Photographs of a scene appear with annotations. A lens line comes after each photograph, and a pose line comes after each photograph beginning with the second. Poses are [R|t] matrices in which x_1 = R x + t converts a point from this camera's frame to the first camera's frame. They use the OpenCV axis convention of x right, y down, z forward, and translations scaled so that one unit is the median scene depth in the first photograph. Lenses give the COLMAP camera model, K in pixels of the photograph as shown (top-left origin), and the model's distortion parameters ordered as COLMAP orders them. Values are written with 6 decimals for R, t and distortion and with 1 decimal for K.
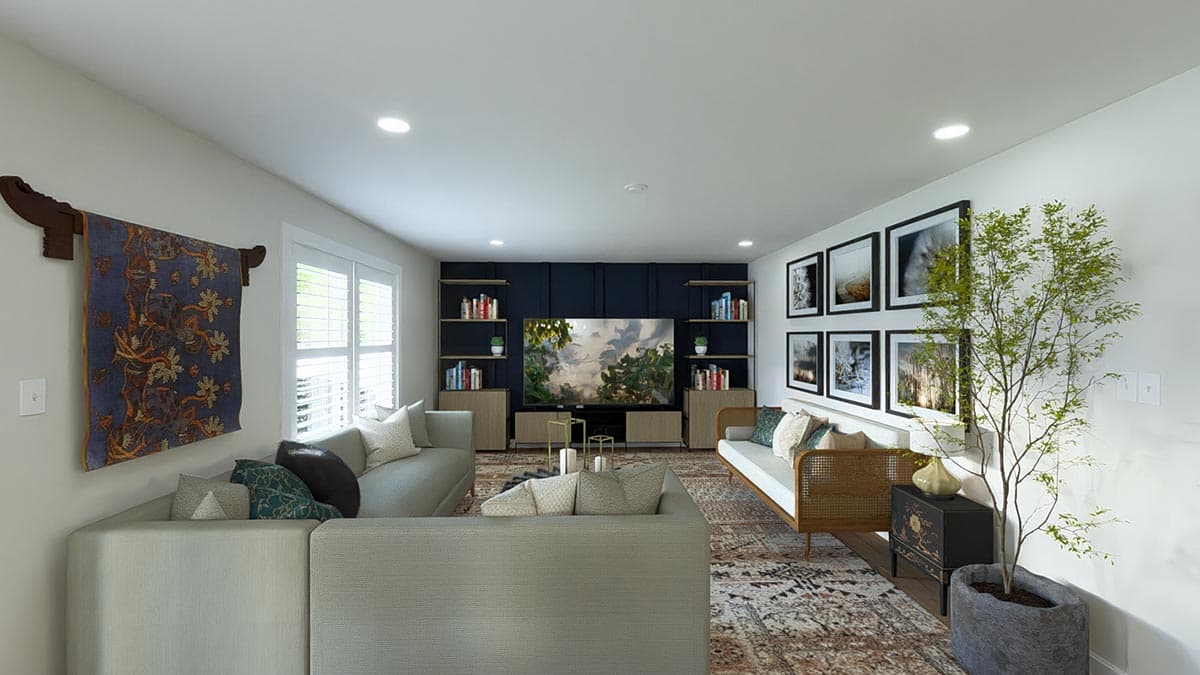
lens RADIAL K [[499.5, 0, 600.2], [0, 499.5, 336.6], [0, 0, 1]] dist [0.000360, -0.000081]
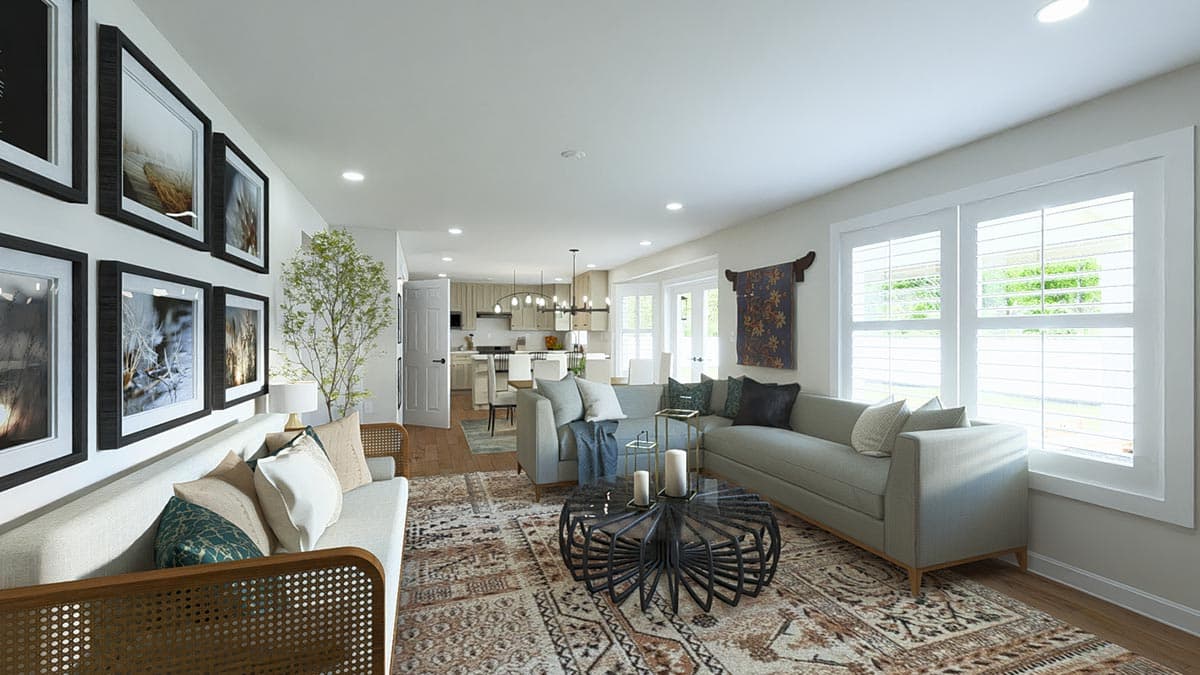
lens RADIAL K [[499.5, 0, 599.2], [0, 499.5, 334.1], [0, 0, 1]] dist [0.000360, -0.000081]
pose [[-0.955114, -0.001535, -0.296234, 0.339162], [-0.001667, 0.999999, 0.000196, 0.059219], [0.296233, 0.000681, -0.955115, 2.098040]]
